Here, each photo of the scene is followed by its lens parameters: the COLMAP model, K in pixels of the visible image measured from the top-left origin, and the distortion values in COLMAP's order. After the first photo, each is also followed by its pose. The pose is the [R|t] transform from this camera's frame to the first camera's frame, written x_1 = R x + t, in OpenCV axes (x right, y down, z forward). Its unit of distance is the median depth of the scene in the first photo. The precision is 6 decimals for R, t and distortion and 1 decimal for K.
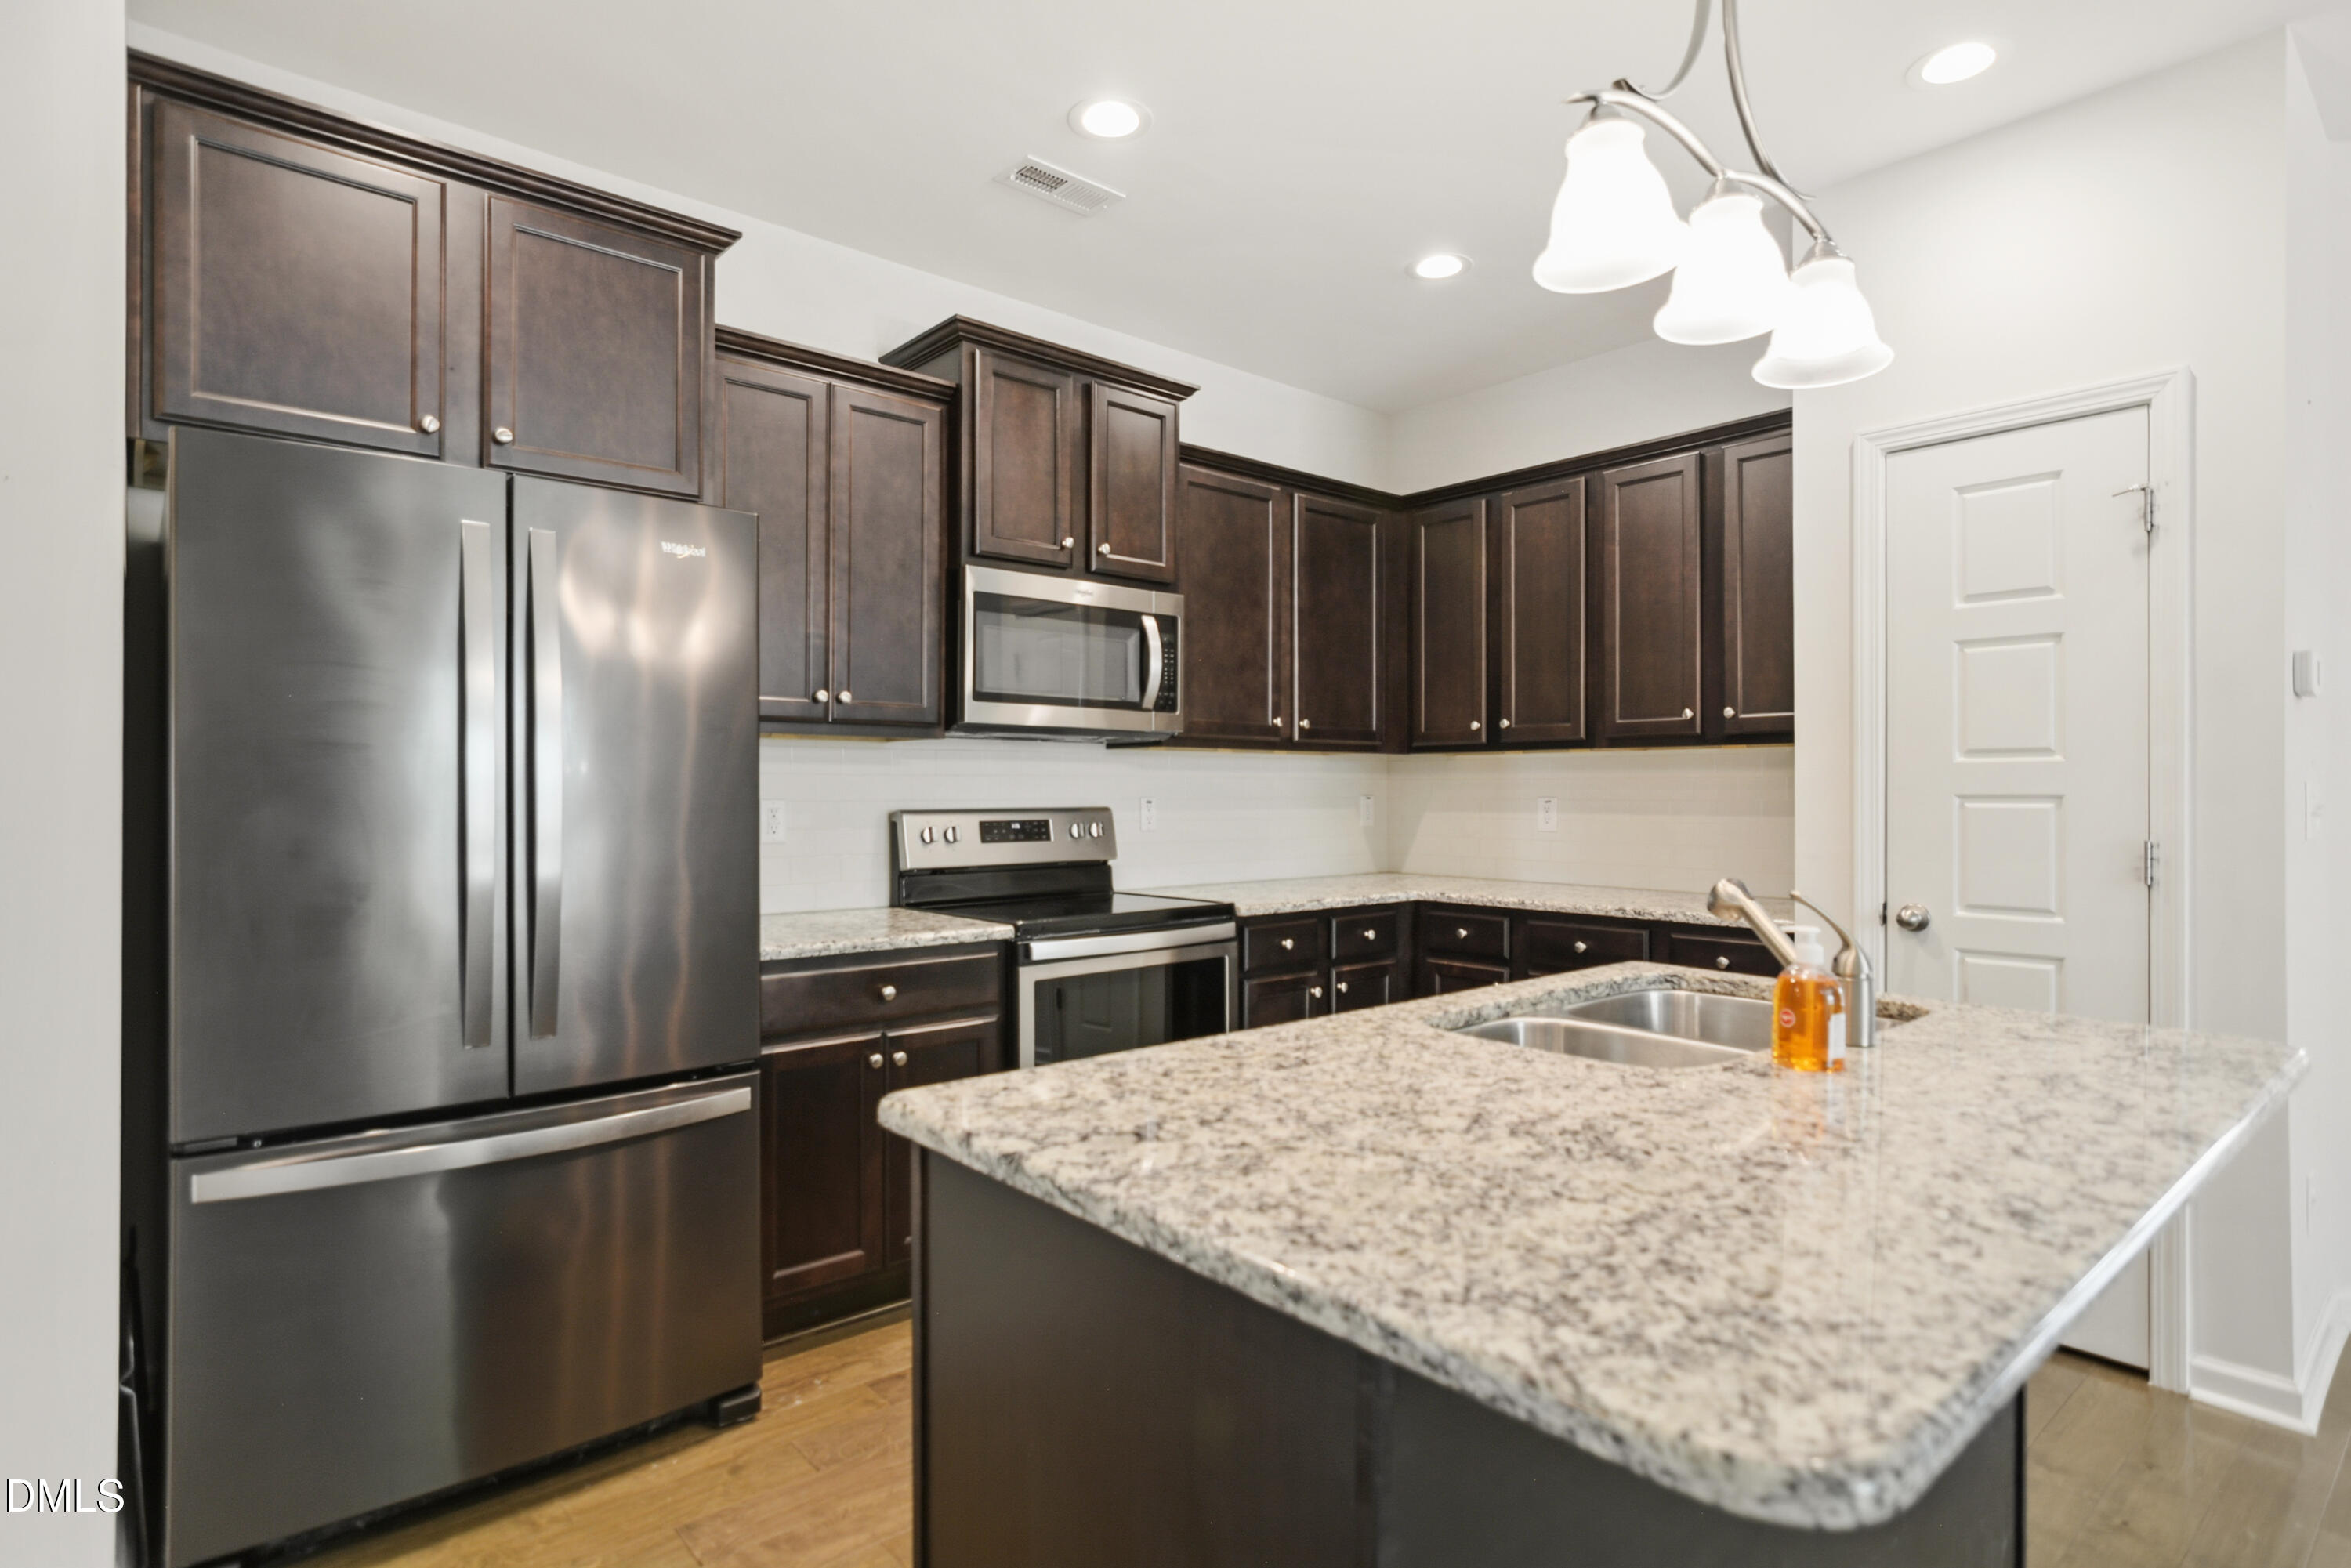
lens RADIAL K [[1199.7, 0, 1190.7], [0, 1199.7, 798.0], [0, 0, 1]] dist [-0.023967, 0.003563]
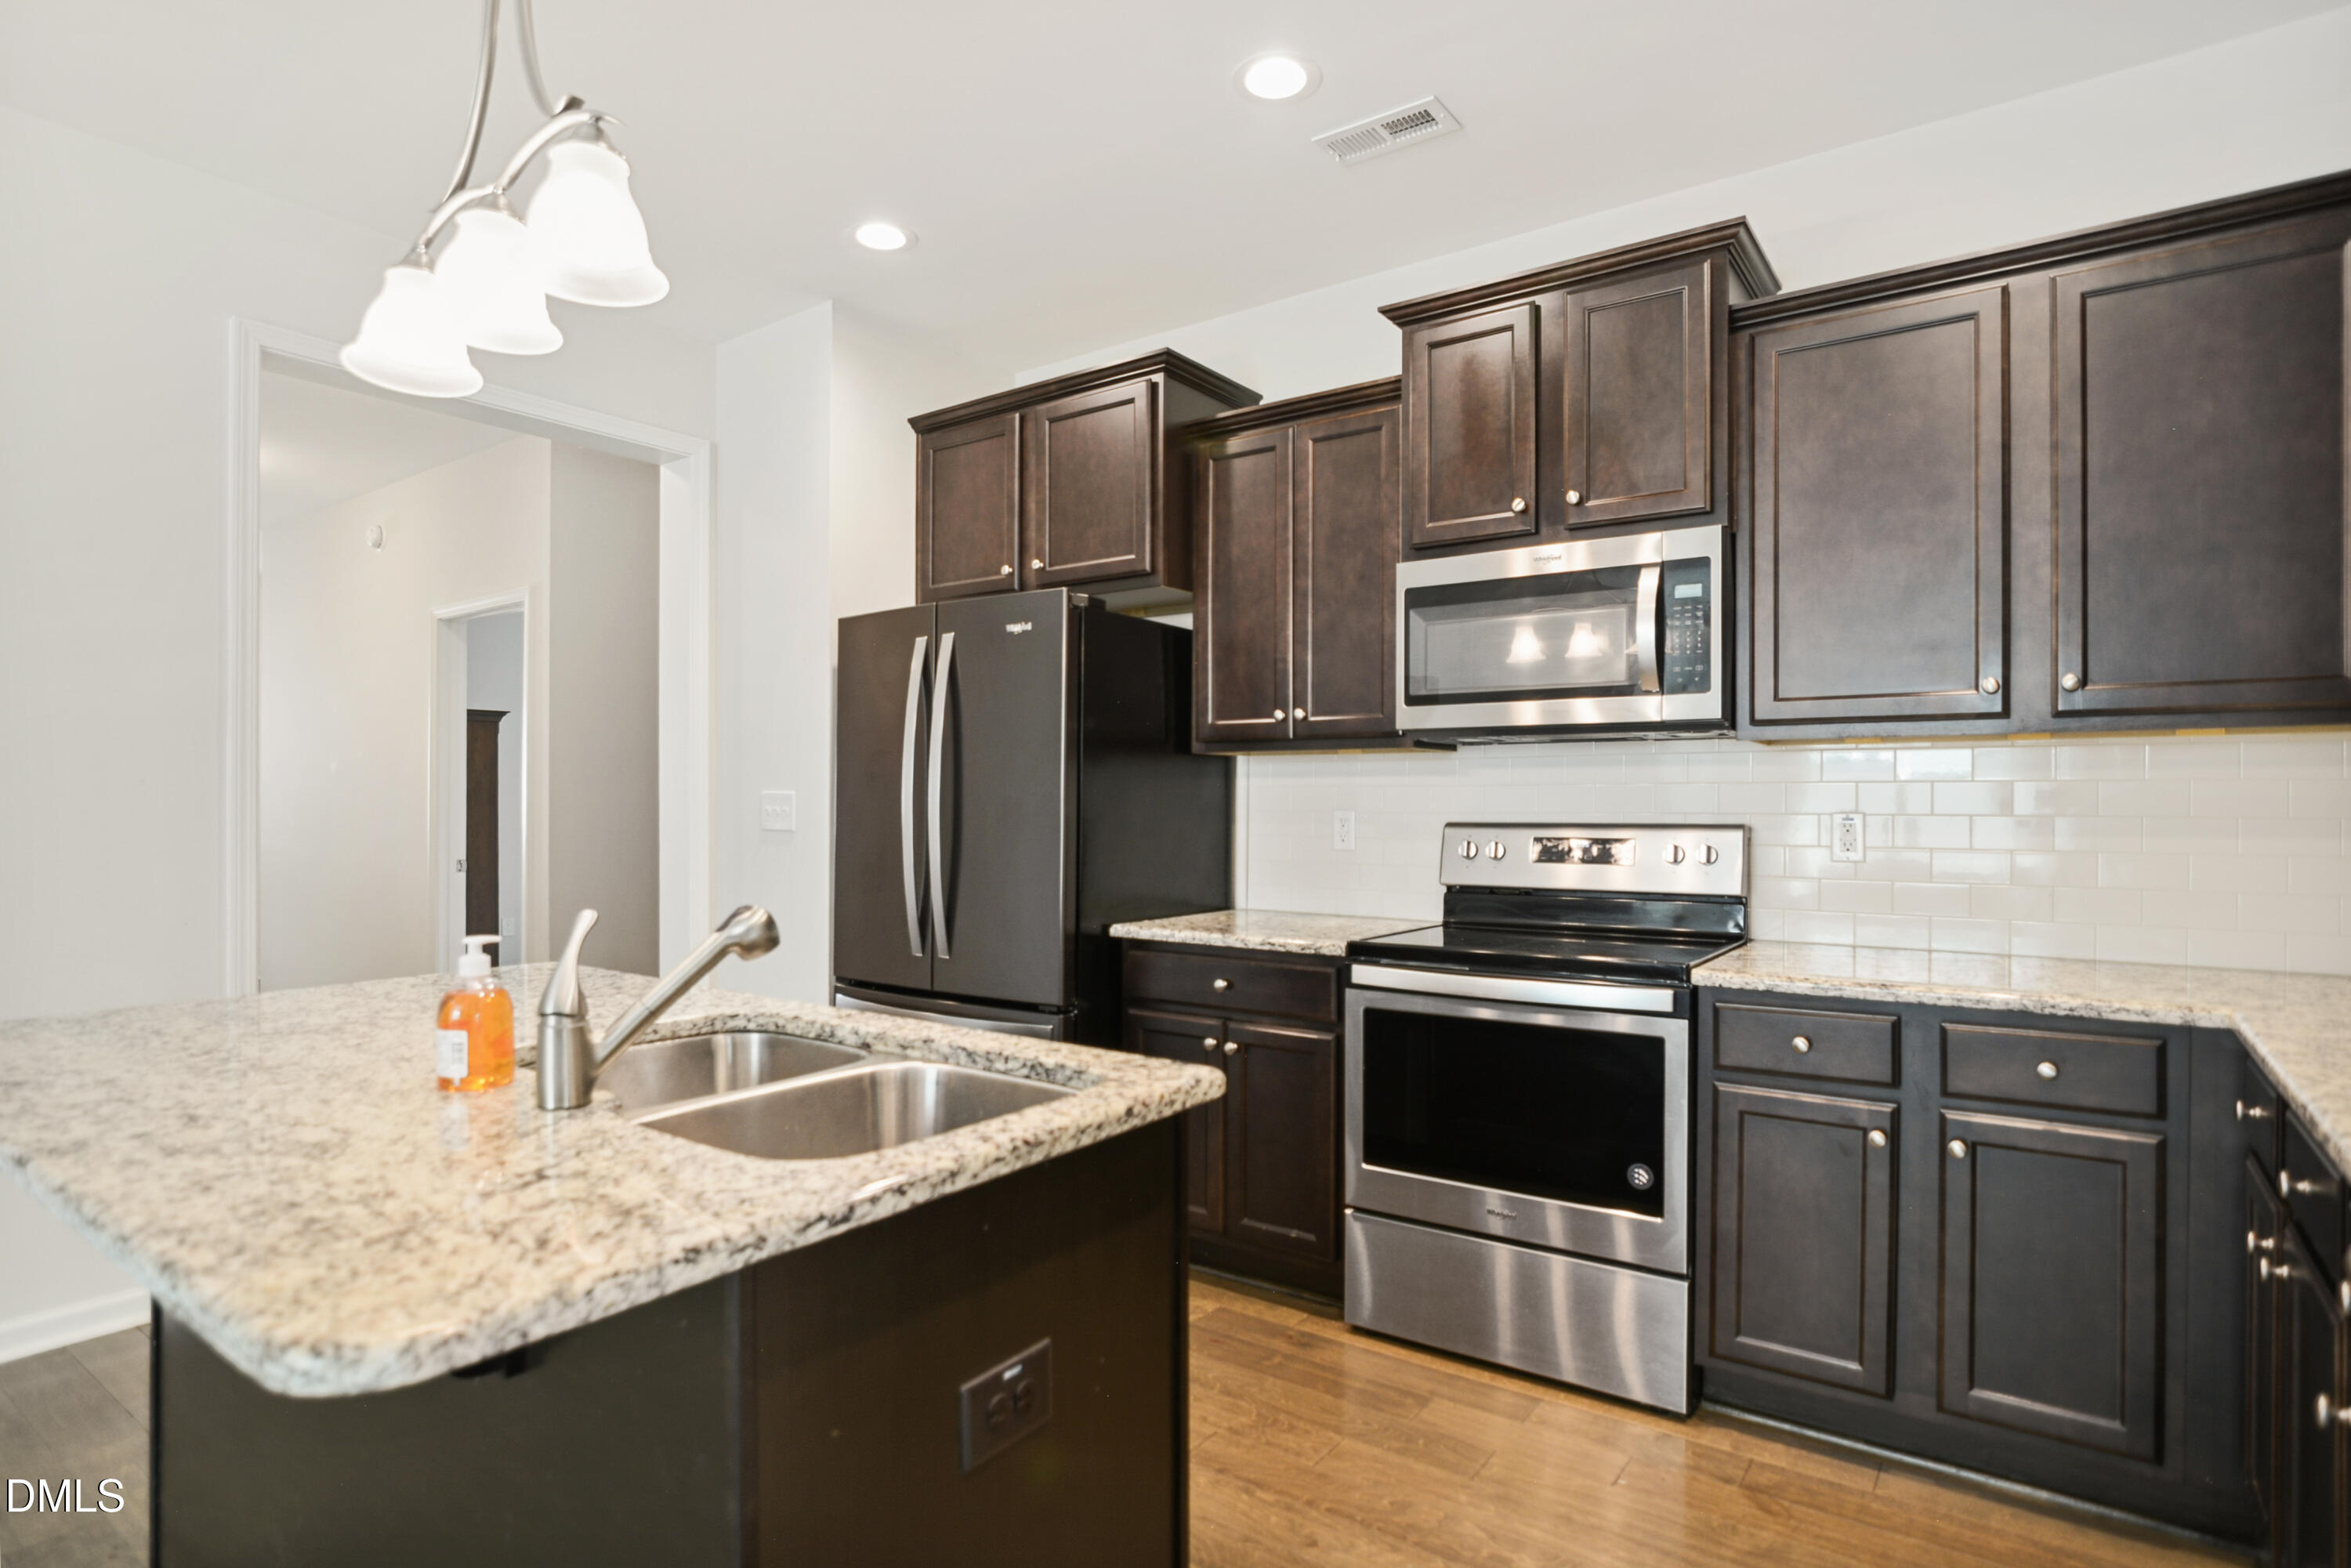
lens RADIAL K [[1199.7, 0, 1135.5], [0, 1199.7, 813.6], [0, 0, 1]] dist [-0.023967, 0.003563]
pose [[0.218826, 0.006267, -0.975744, 0.707080], [-0.010446, 0.999937, 0.004080, 0.001945], [0.975708, 0.009300, 0.218877, 0.602114]]
